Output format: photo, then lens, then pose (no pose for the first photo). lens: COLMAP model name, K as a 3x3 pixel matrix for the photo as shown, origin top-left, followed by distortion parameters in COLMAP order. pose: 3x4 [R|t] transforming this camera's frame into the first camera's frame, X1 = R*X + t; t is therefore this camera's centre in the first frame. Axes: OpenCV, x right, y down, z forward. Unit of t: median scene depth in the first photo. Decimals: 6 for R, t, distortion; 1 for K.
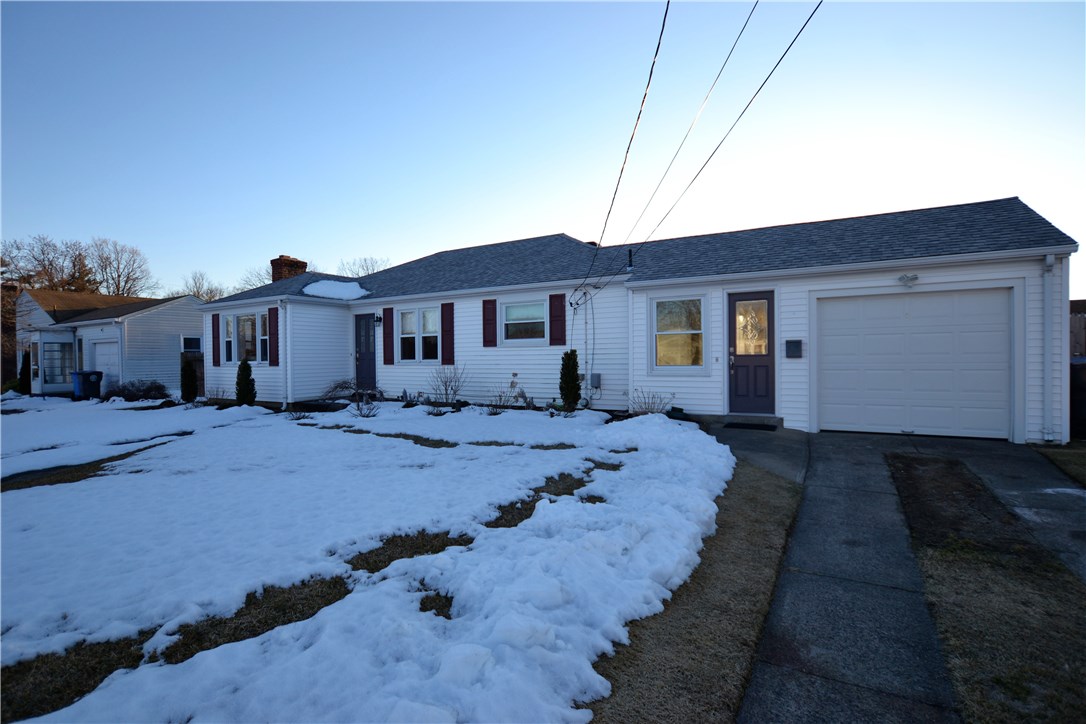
lens RADIAL K [[525.1, 0, 544.9], [0, 525.1, 362.1], [0, 0, 1]] dist [-0.014033, 0.000260]
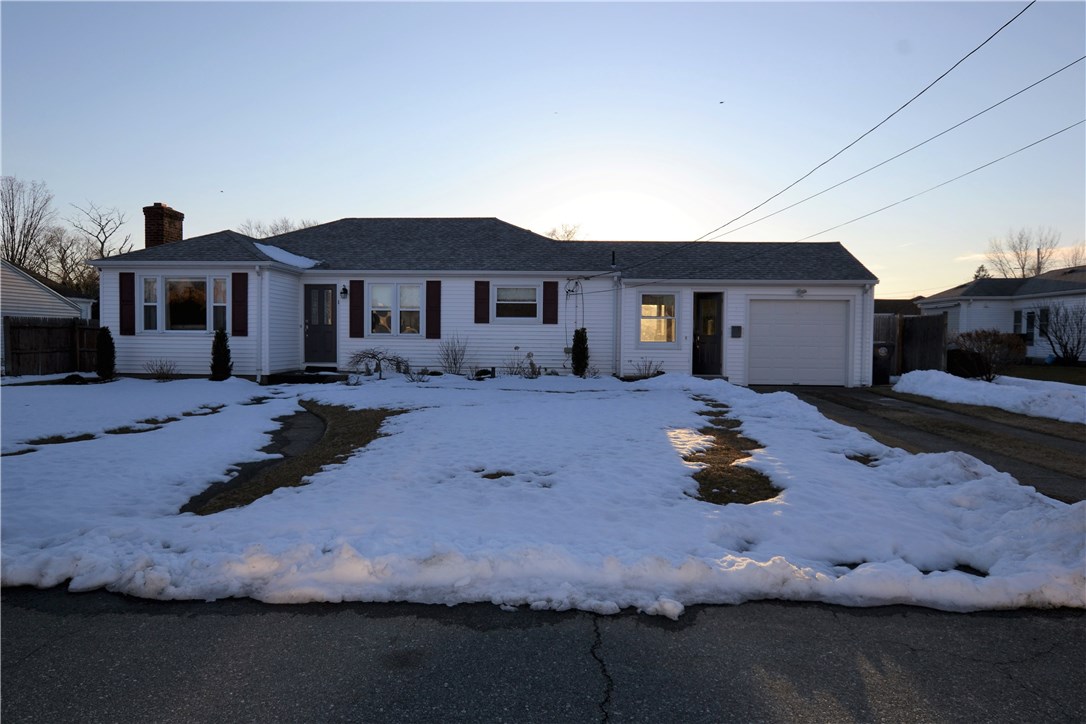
lens RADIAL K [[645.3, 0, 541.3], [0, 645.3, 360.8], [0, 0, 1]] dist [0.004375, 0.000728]
pose [[0.892799, 0.000850, 0.450455, -0.624875], [-0.016451, 0.999393, 0.030720, 0.007645], [-0.450155, -0.034838, 0.892271, -0.306052]]
